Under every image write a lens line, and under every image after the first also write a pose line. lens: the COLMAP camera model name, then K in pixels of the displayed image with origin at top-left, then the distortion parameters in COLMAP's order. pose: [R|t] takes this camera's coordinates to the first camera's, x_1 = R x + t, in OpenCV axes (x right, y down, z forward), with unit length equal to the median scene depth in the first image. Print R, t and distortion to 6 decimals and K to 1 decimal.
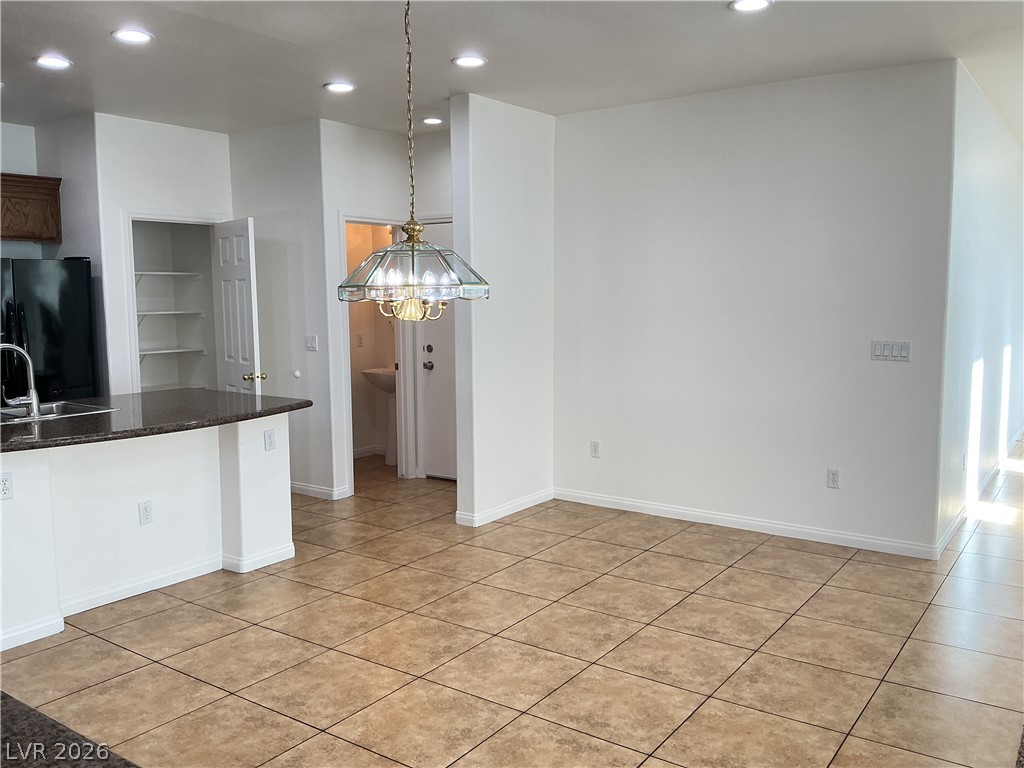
lens RADIAL K [[850.9, 0, 515.0], [0, 850.9, 383.4], [0, 0, 1]] dist [0.159720, -0.325890]
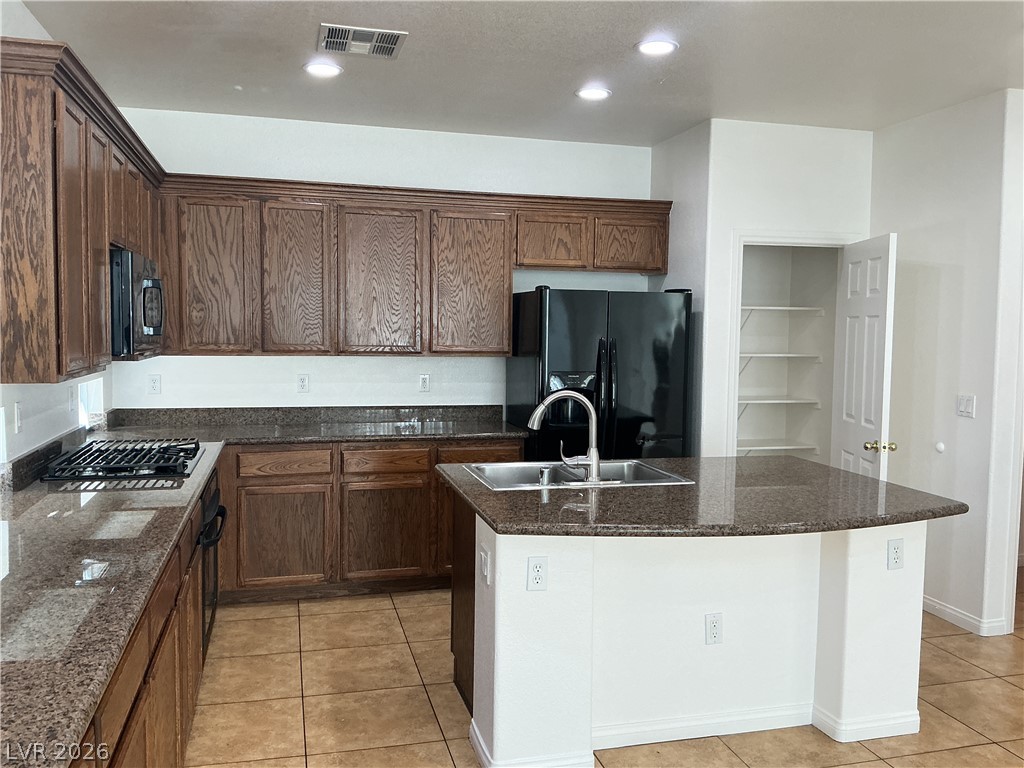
lens RADIAL K [[850.9, 0, 515.0], [0, 850.9, 383.4], [0, 0, 1]] dist [0.159720, -0.325890]
pose [[0.766659, 0.061833, -0.639070, -0.074524], [-0.089321, 0.995944, -0.010792, -0.027448], [0.635811, 0.065357, 0.769073, 0.237555]]
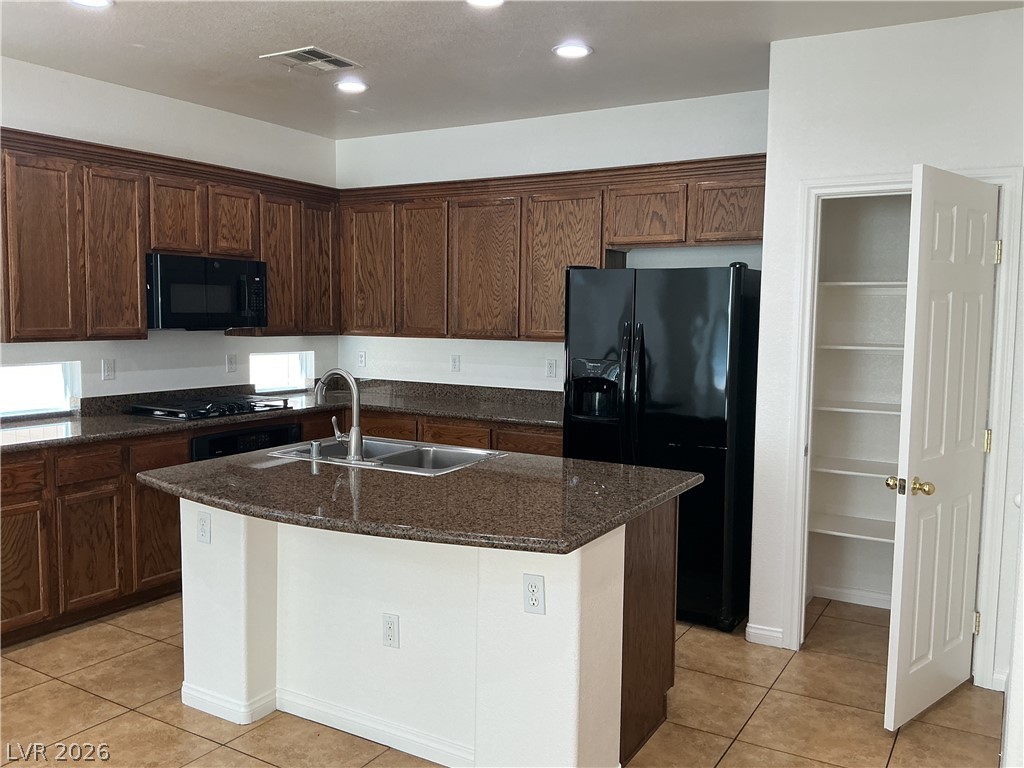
lens RADIAL K [[850.9, 0, 515.0], [0, 850.9, 383.4], [0, 0, 1]] dist [0.159720, -0.325890]
pose [[0.079310, 0.093325, -0.992472, 0.181815], [-0.119579, 0.989310, 0.083472, -0.085768], [0.989652, 0.112059, 0.089622, 0.770260]]
